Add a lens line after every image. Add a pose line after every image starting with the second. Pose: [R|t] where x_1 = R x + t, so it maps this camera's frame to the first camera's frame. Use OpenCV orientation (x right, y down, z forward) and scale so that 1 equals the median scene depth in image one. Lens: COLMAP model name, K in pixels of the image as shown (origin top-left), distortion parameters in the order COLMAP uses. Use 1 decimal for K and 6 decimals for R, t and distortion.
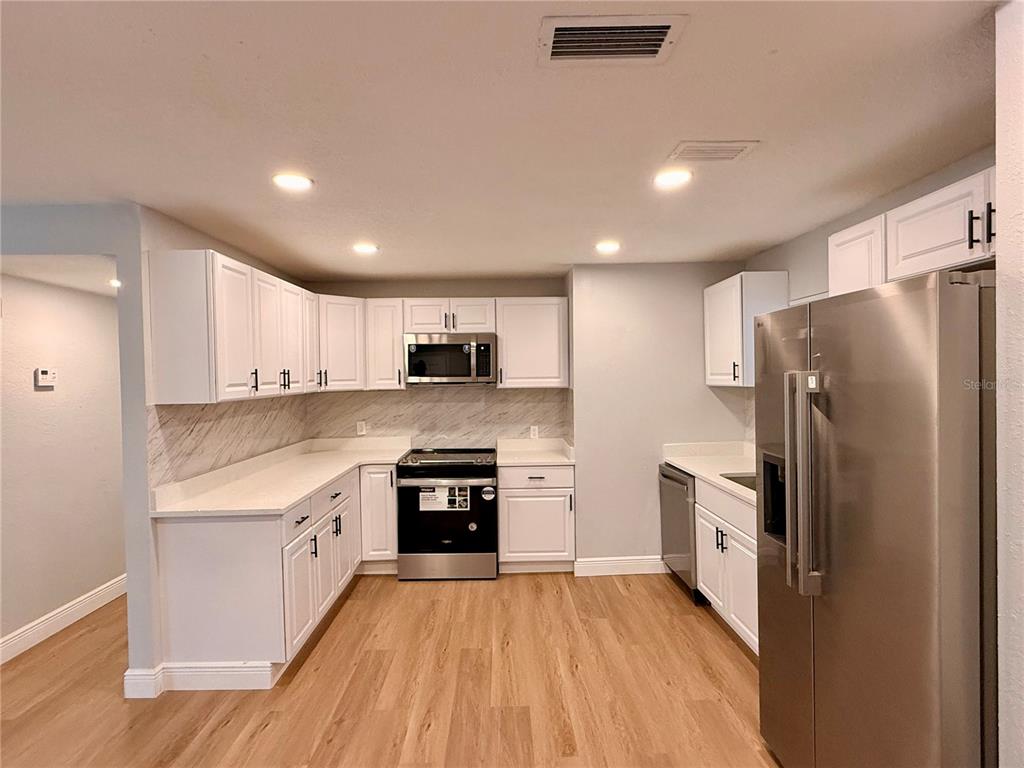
lens RADIAL K [[507.1, 0, 510.0], [0, 507.1, 381.8], [0, 0, 1]] dist [-0.001176, 0.000166]
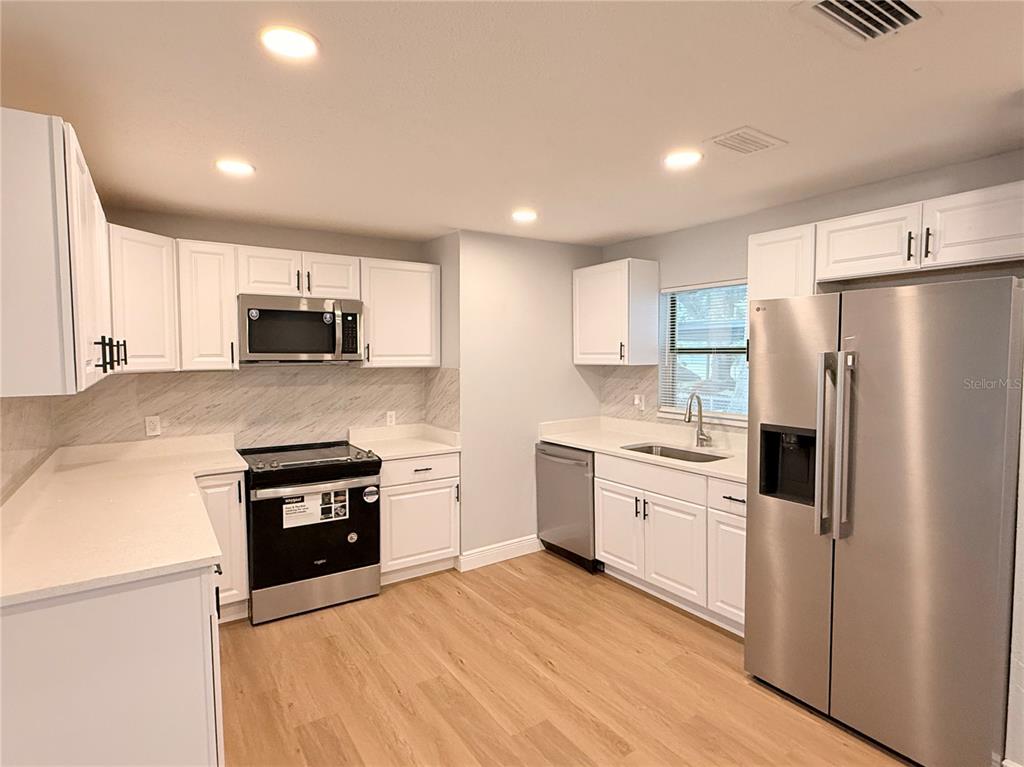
lens RADIAL K [[528.5, 0, 502.4], [0, 528.5, 379.5], [0, 0, 1]] dist [-0.003953, 0.000235]
pose [[0.850695, -0.014656, 0.525456, -0.307904], [-0.003042, 0.999457, 0.032801, 0.003170], [-0.525651, -0.029502, 0.850189, 0.157436]]
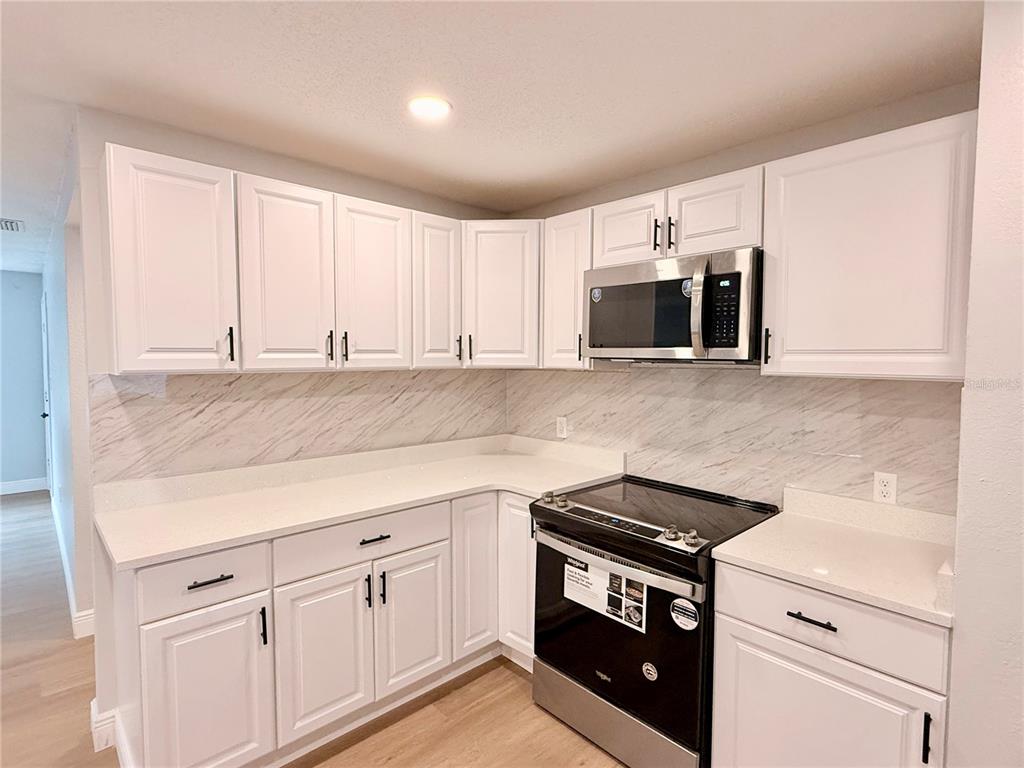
lens RADIAL K [[528.5, 0, 502.4], [0, 528.5, 380.0], [0, 0, 1]] dist [-0.003953, 0.000235]
pose [[0.665367, 0.052709, -0.744653, 0.179354], [-0.024552, 0.998510, 0.048740, 0.000229], [0.746113, -0.014147, 0.665669, 0.577309]]
